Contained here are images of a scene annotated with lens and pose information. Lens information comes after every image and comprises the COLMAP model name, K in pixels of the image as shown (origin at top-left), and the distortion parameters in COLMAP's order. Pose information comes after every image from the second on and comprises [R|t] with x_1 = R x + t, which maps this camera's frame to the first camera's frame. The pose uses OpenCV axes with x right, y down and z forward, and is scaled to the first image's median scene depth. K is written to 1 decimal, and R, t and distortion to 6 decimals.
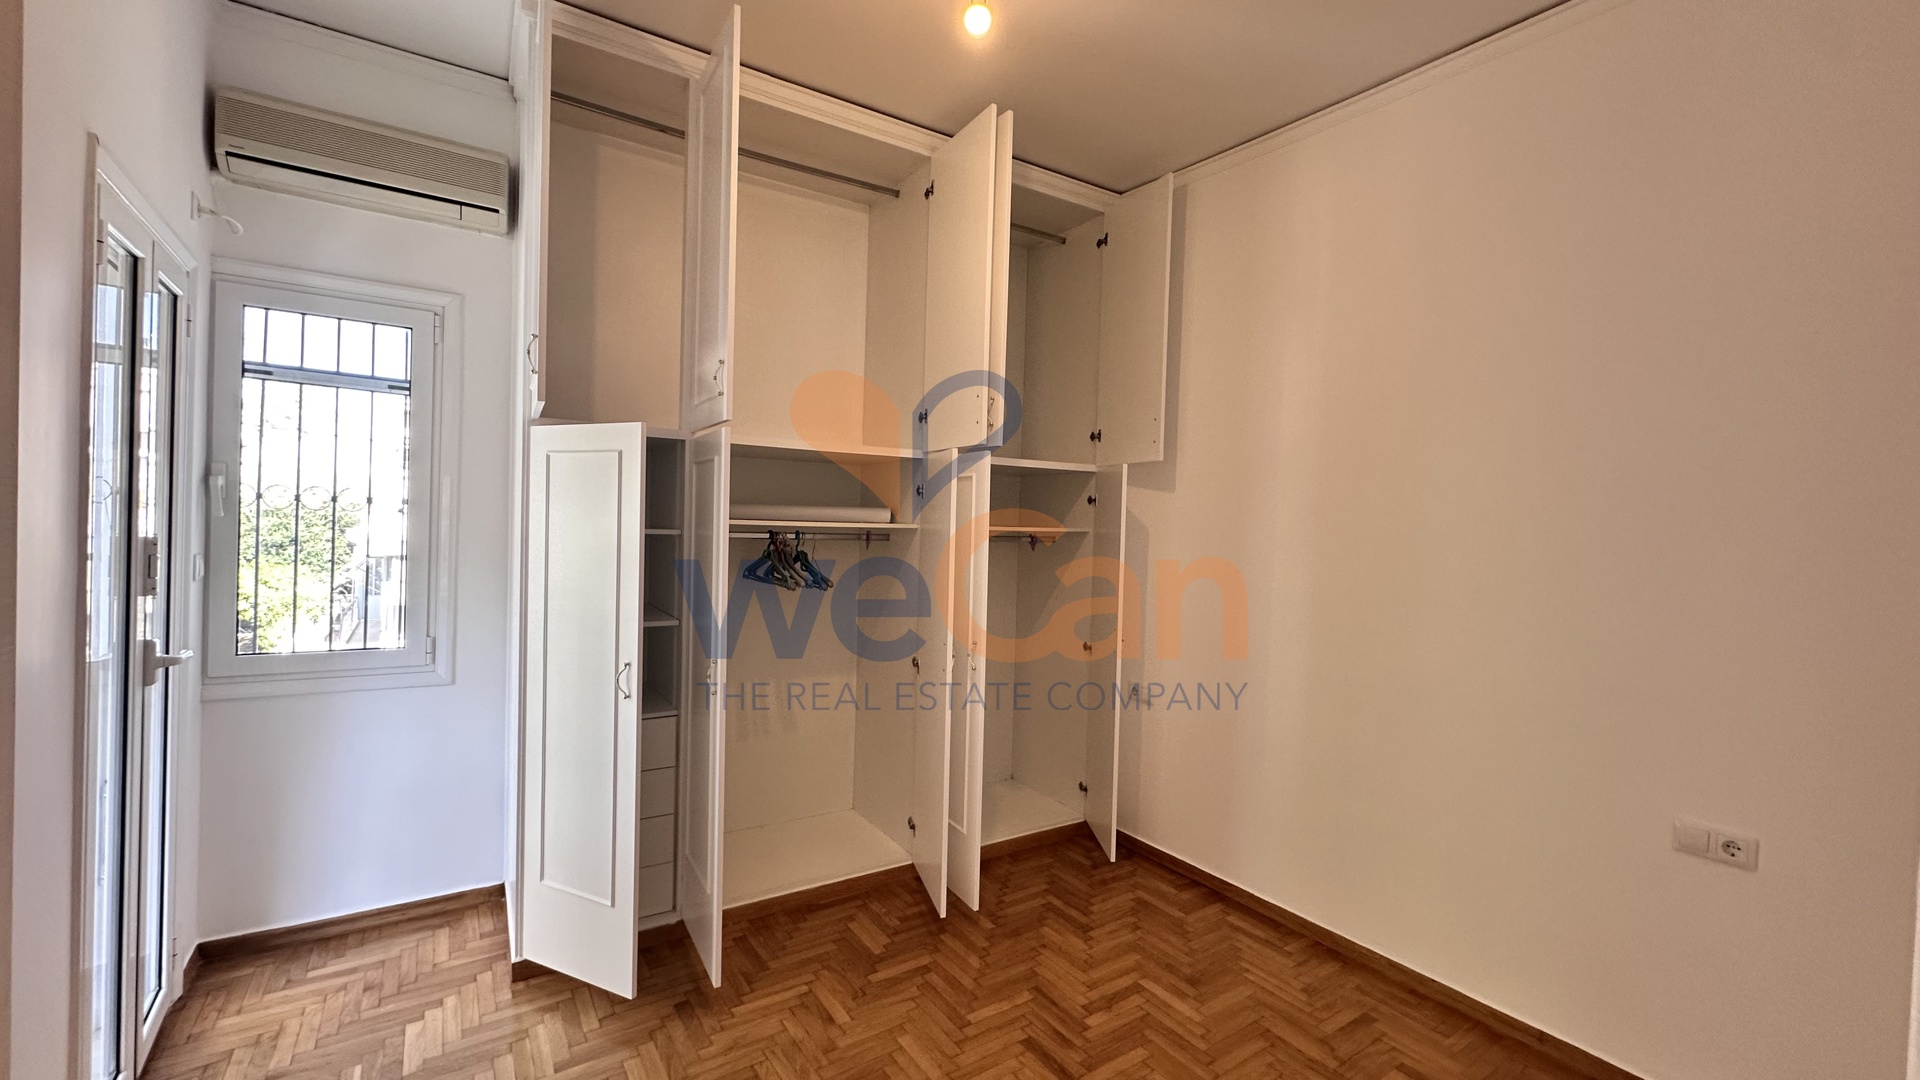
lens RADIAL K [[770.6, 0, 957.6], [0, 770.6, 534.8], [0, 0, 1]] dist [-0.004183, 0.001404]
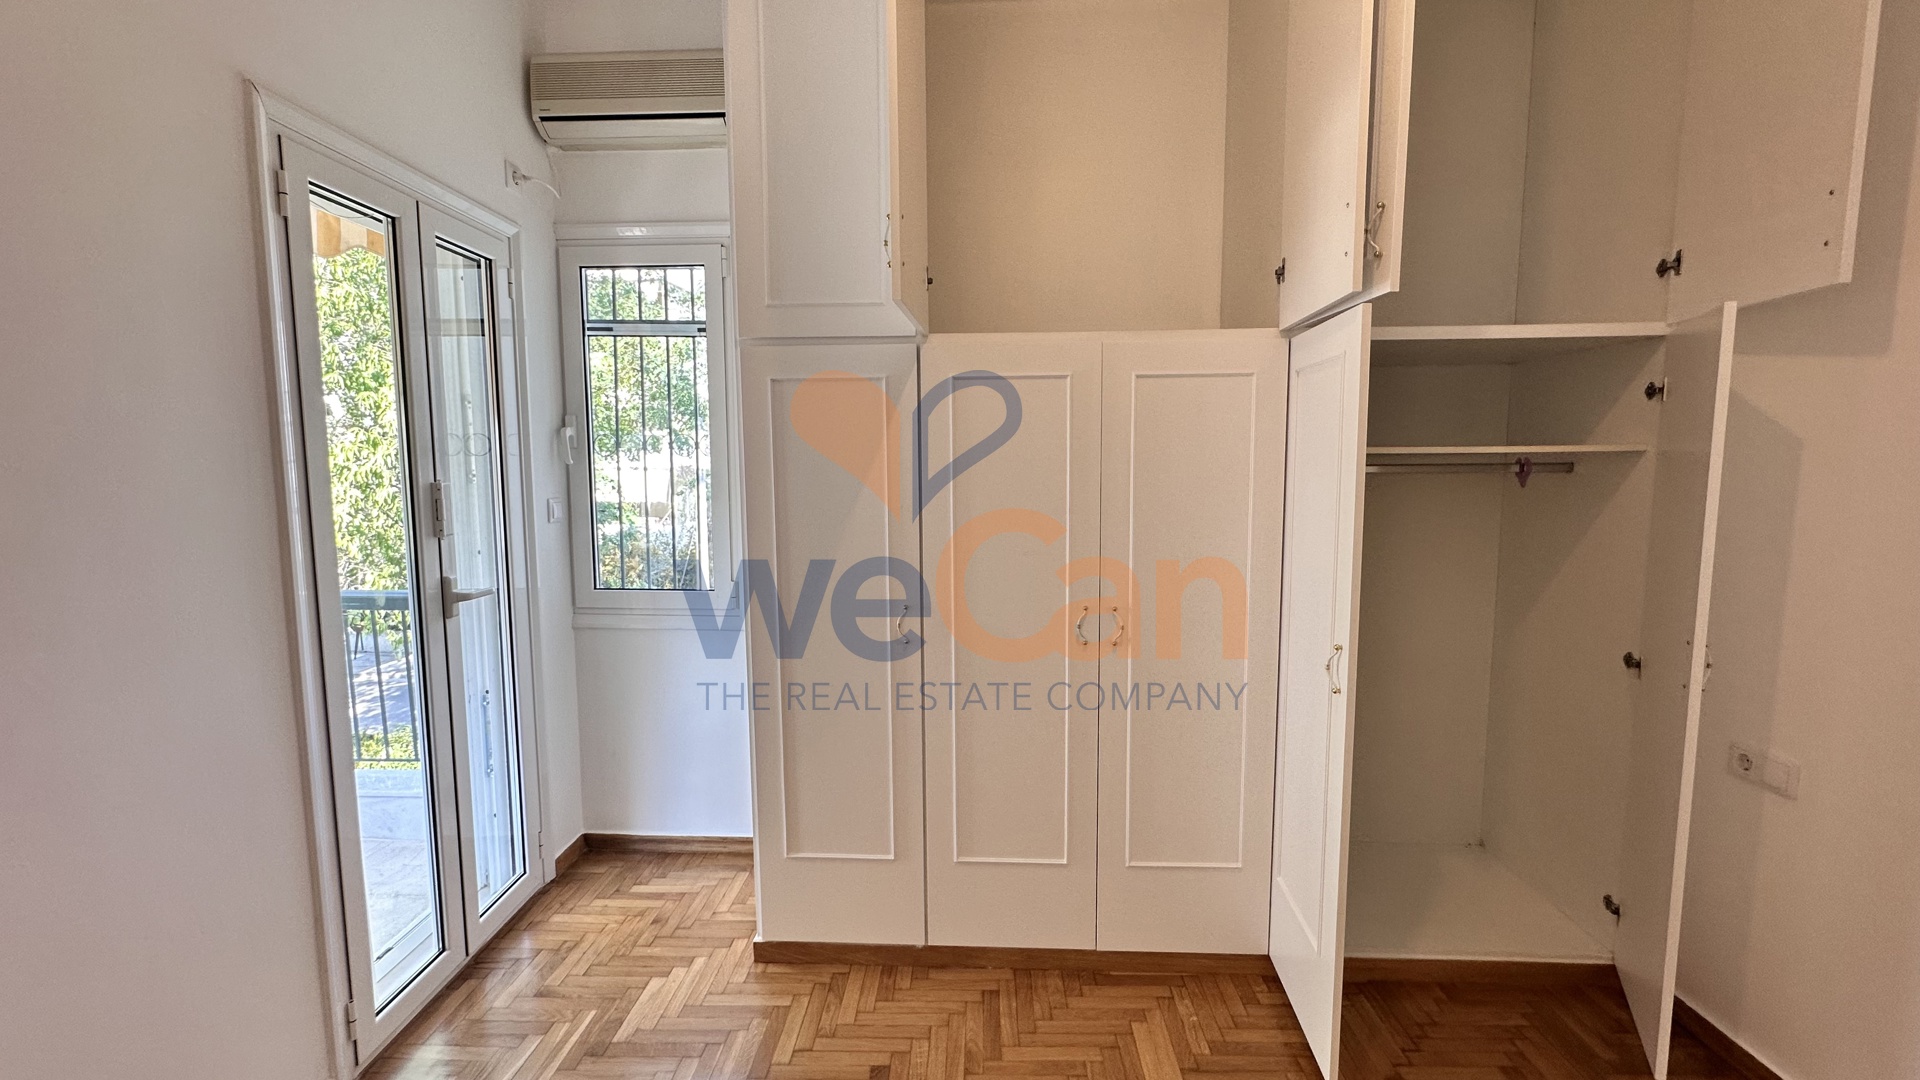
lens RADIAL K [[770.6, 0, 955.9], [0, 770.6, 536.9], [0, 0, 1]] dist [-0.004183, 0.001404]
pose [[0.812952, 0.024782, -0.581802, 0.125950], [0.019789, 0.997341, 0.070133, 0.012586], [0.581994, -0.068529, 0.810301, 0.381572]]
